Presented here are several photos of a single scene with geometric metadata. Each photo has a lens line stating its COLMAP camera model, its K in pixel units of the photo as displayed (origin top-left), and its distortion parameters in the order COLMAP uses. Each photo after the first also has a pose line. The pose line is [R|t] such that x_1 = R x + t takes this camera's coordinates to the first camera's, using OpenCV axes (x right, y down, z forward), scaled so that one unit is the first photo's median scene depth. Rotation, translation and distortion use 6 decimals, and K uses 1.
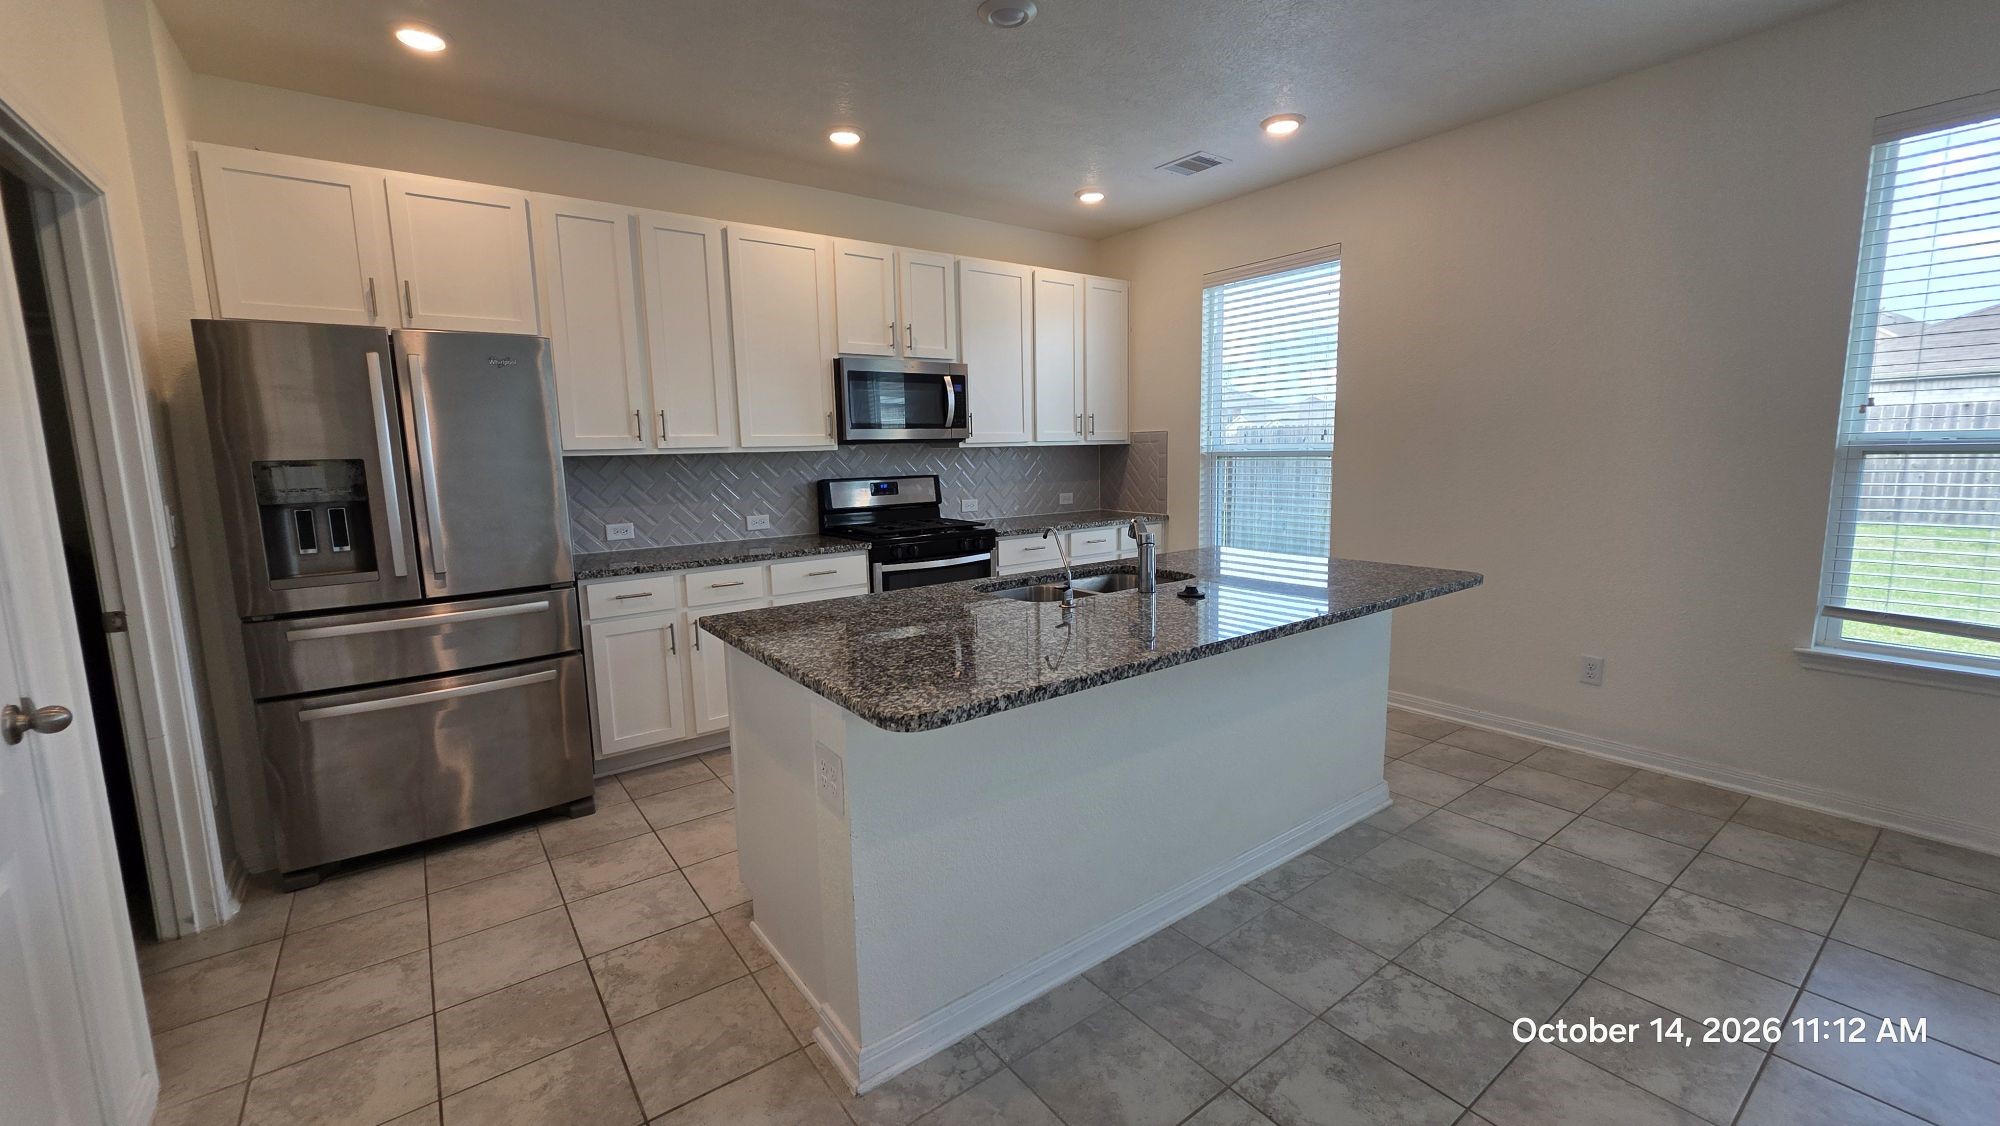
lens RADIAL K [[800.7, 0, 1001.3], [0, 800.7, 554.6], [0, 0, 1]] dist [0.001251, 0.000762]
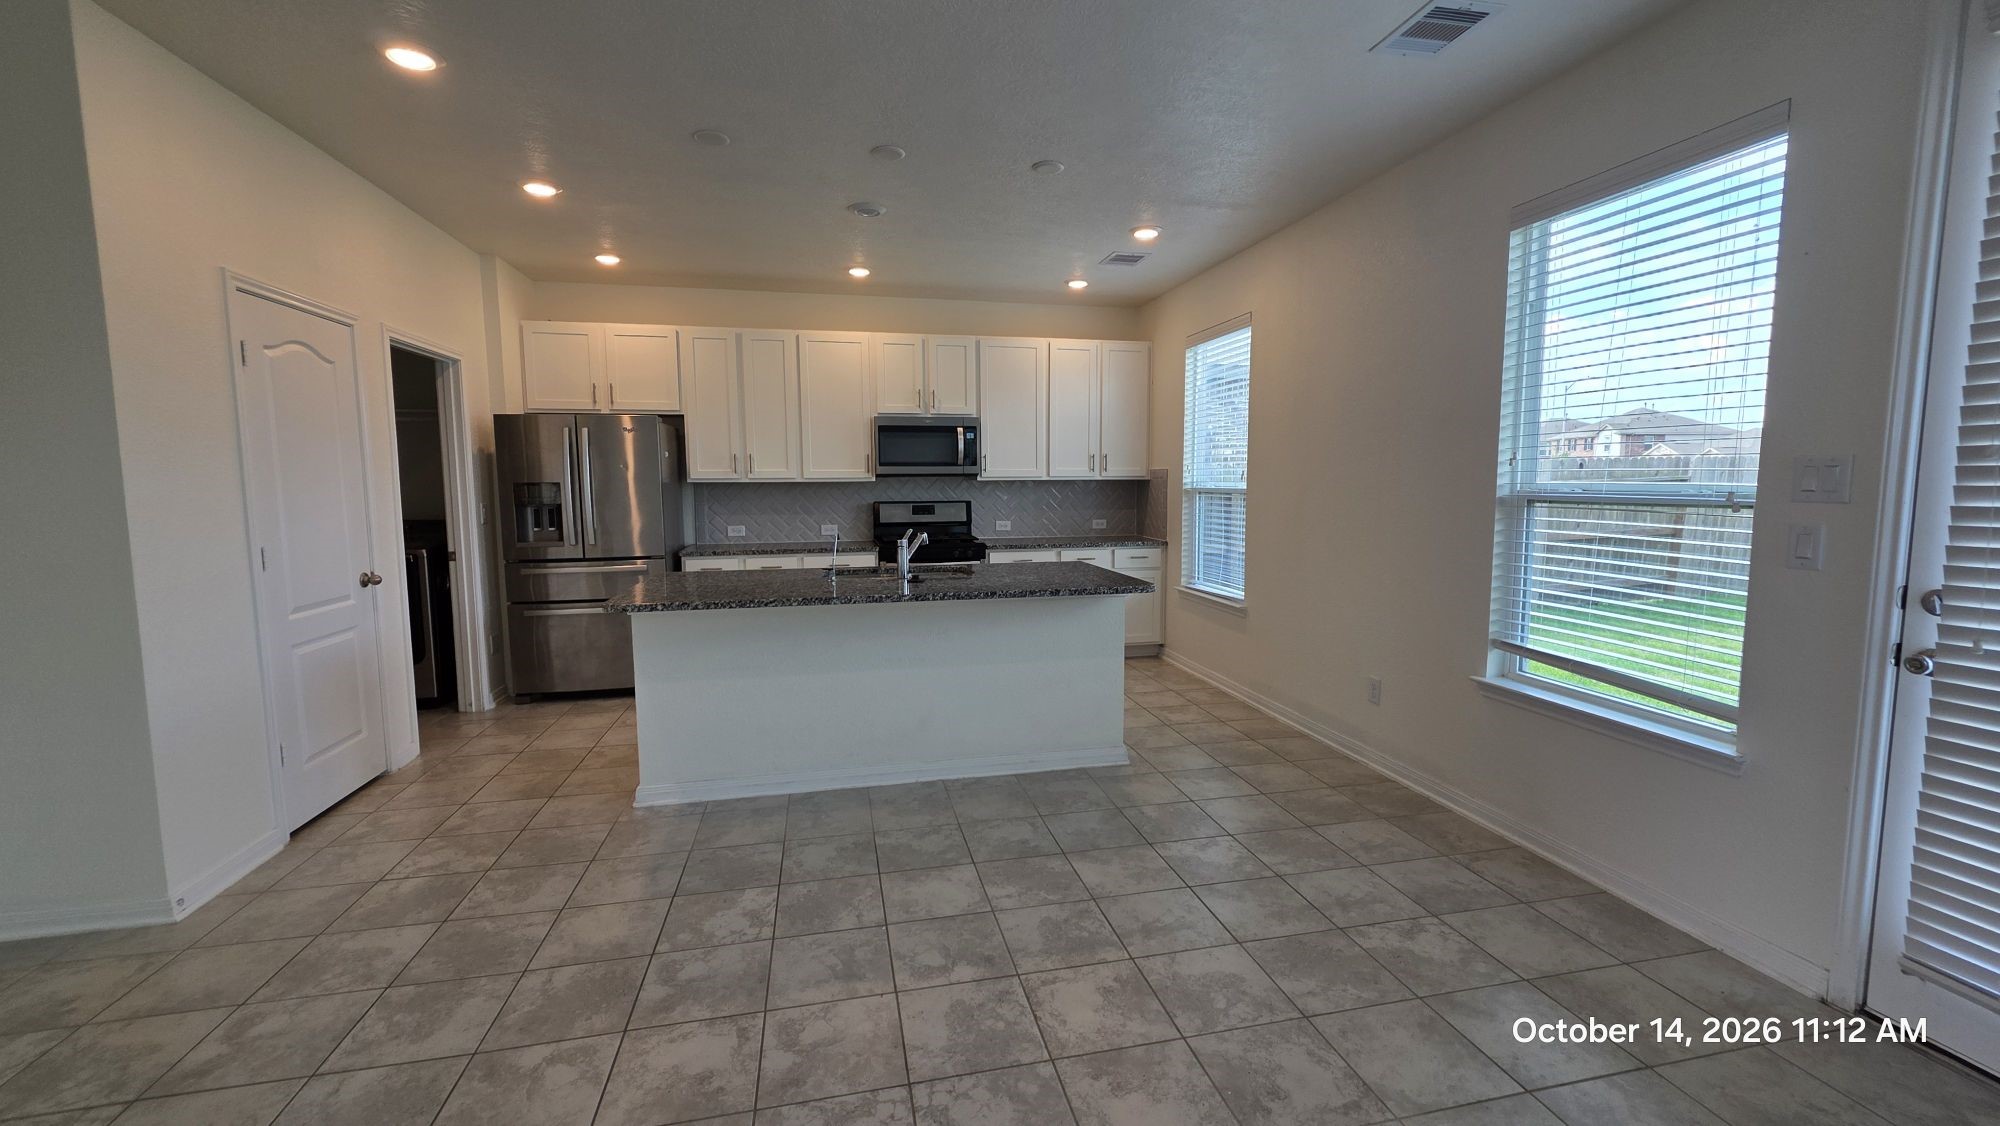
lens RADIAL K [[802.7, 0, 1008.9], [0, 802.7, 555.5], [0, 0, 1]] dist [0.002152, -0.000140]
pose [[0.914133, 0.055753, -0.401562, 0.660852], [-0.068236, 0.997527, -0.016840, 0.009323], [0.399630, 0.042795, 0.915677, -0.220167]]
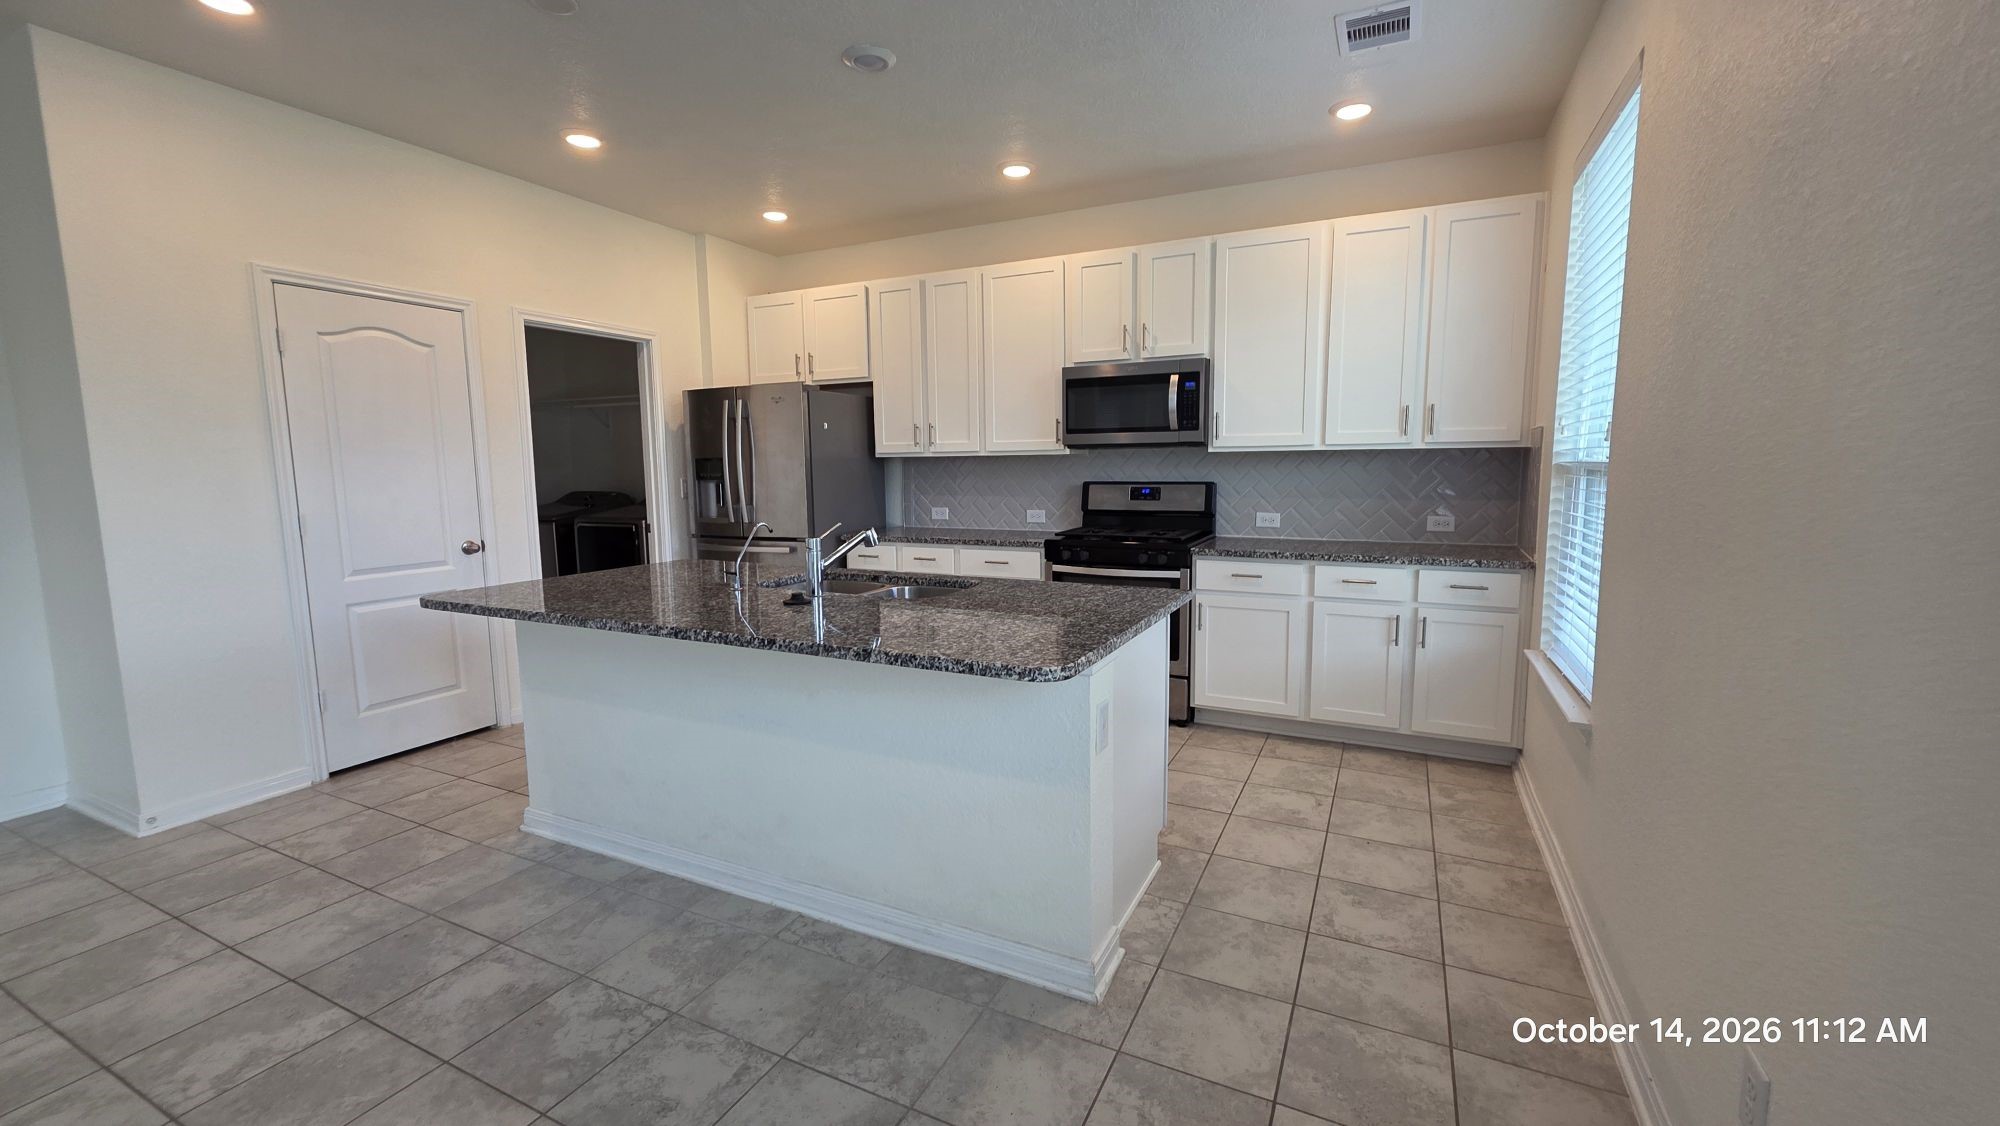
lens RADIAL K [[802.7, 0, 1008.9], [0, 802.7, 555.5], [0, 0, 1]] dist [0.002152, -0.000140]
pose [[0.456888, 0.119503, -0.881460, 0.808990], [-0.116859, 0.990410, 0.073703, -0.074632], [0.881815, 0.069332, 0.466472, 0.496005]]
